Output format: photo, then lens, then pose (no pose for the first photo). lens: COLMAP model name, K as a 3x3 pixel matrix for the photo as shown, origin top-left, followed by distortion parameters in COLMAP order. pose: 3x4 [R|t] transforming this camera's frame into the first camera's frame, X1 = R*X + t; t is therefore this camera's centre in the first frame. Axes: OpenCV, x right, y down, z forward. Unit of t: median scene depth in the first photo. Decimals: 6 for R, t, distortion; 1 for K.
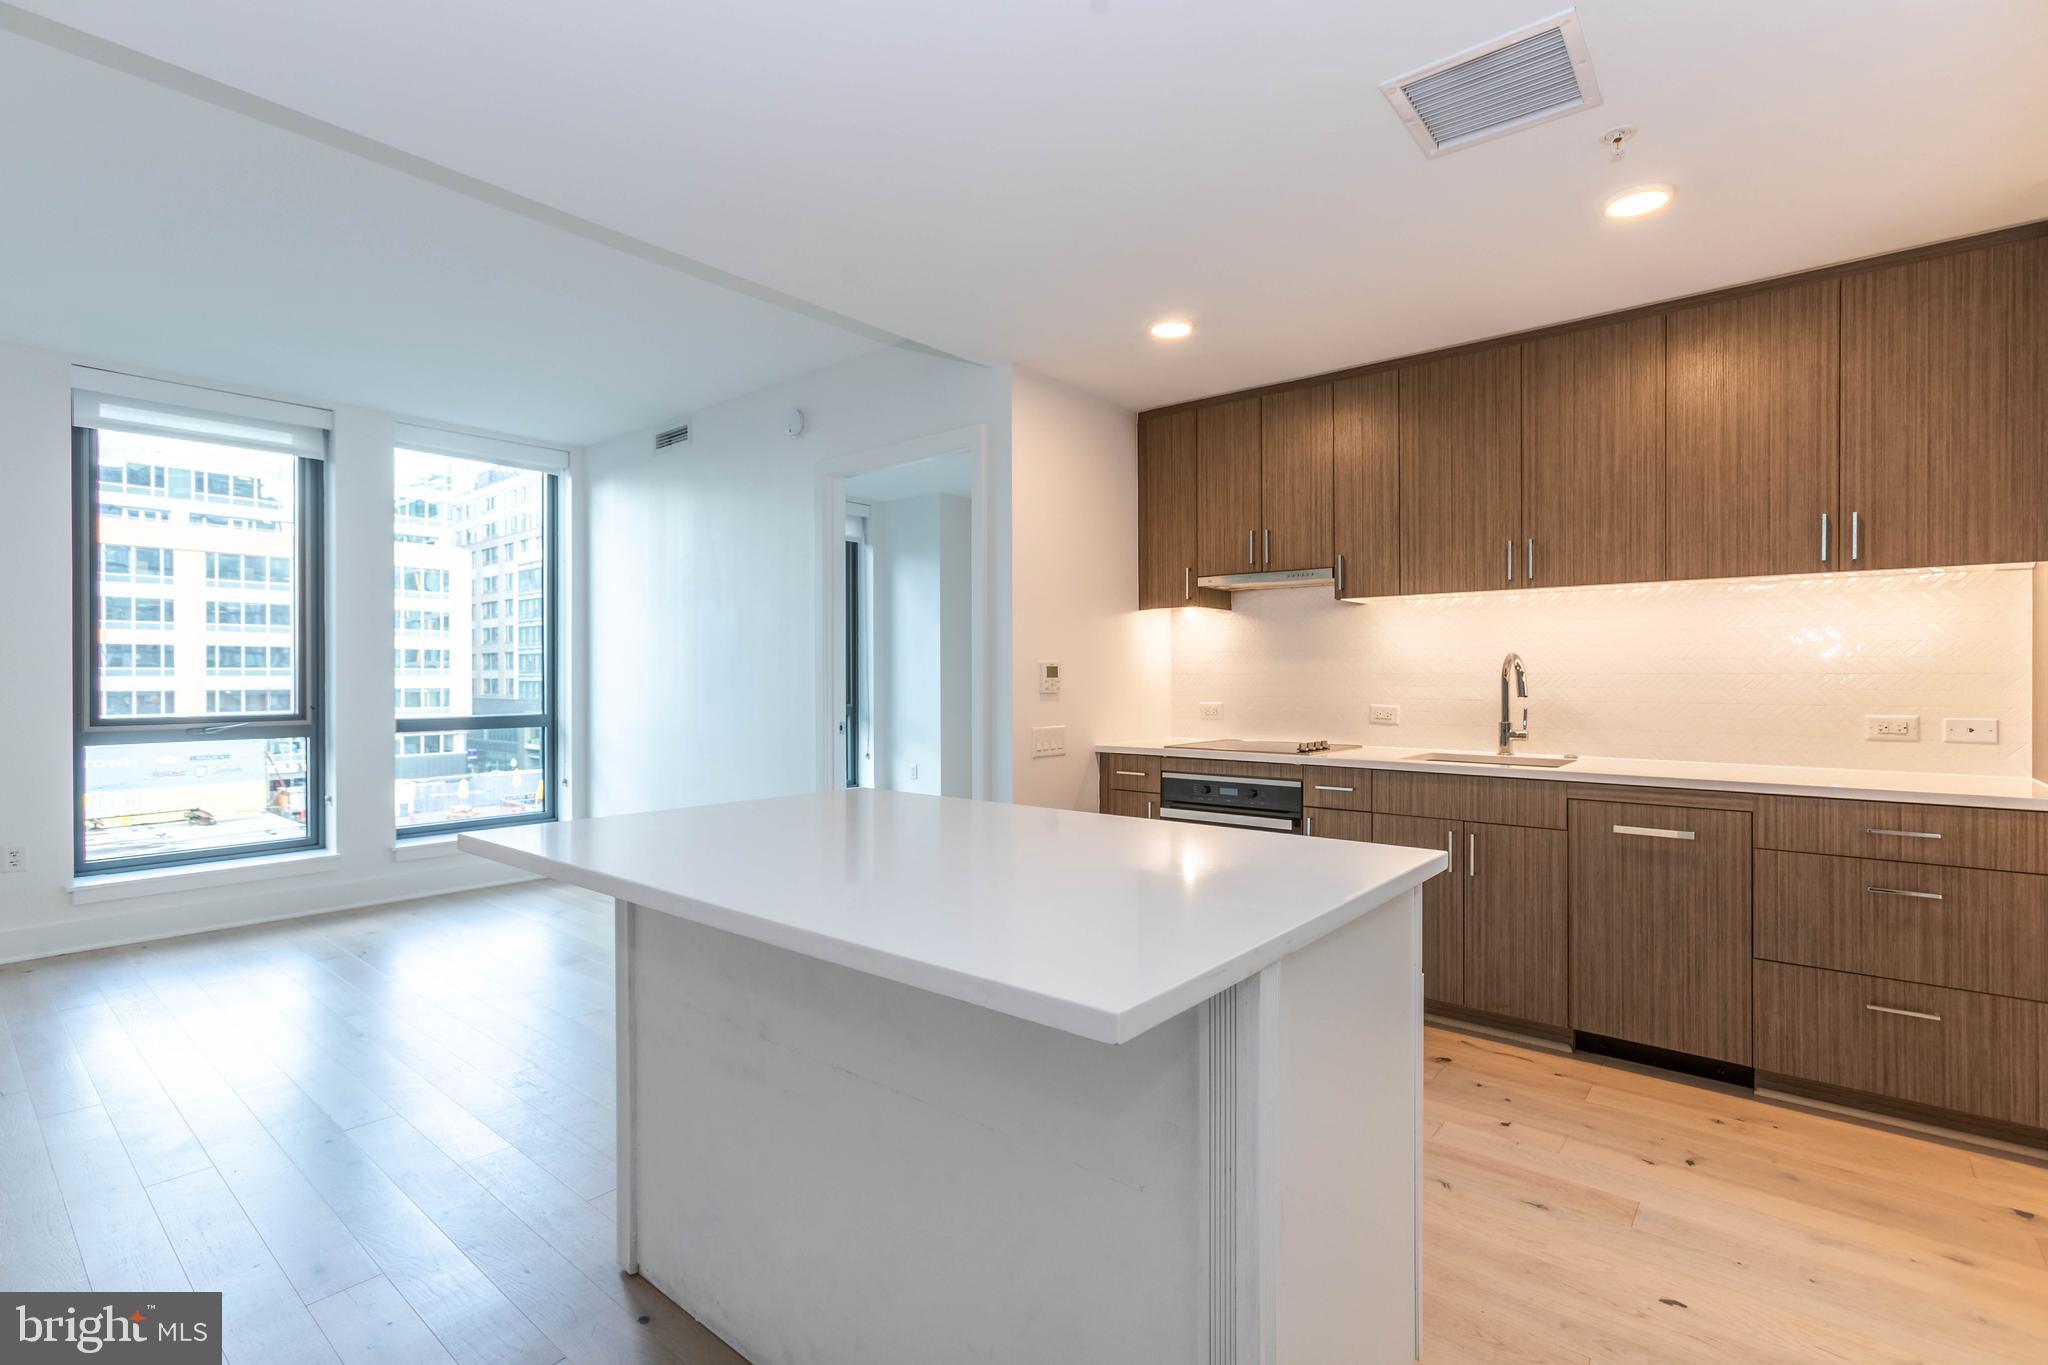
lens RADIAL K [[927.4, 0, 1024.0], [0, 927.4, 682.5], [0, 0, 1]] dist [-0.002014, -0.000277]
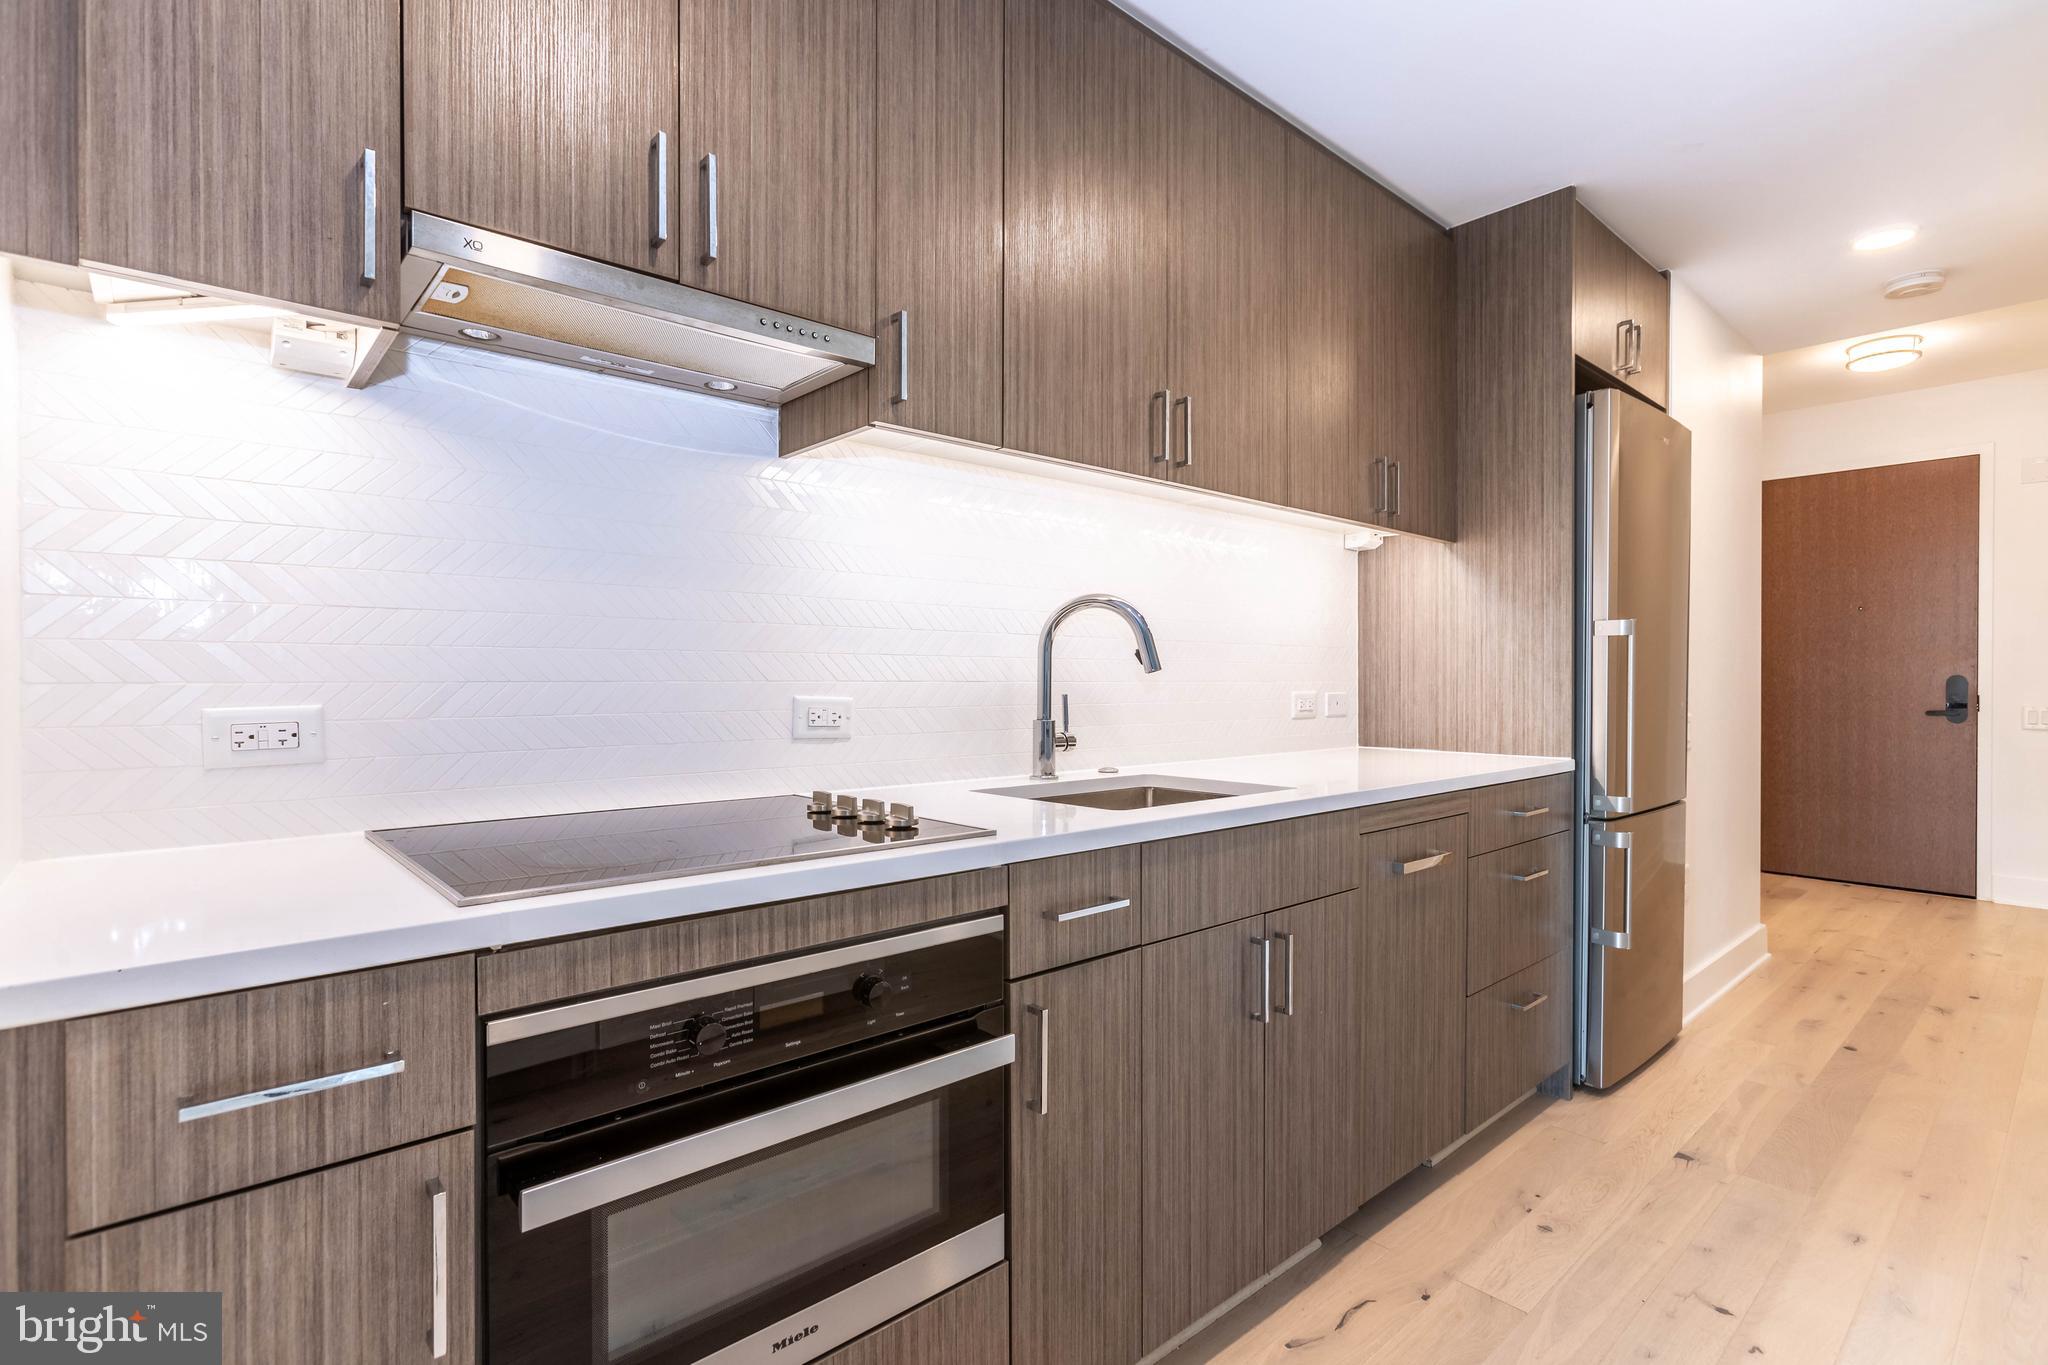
lens RADIAL K [[966.5, 0, 1024.0], [0, 966.5, 682.5], [0, 0, 1]] dist [-0.001379, 0.000172]
pose [[0.139044, -0.003604, 0.990280, -0.067443], [0.005489, 0.999981, 0.002869, 0.021368], [-0.990271, 0.005037, 0.139061, 1.058600]]
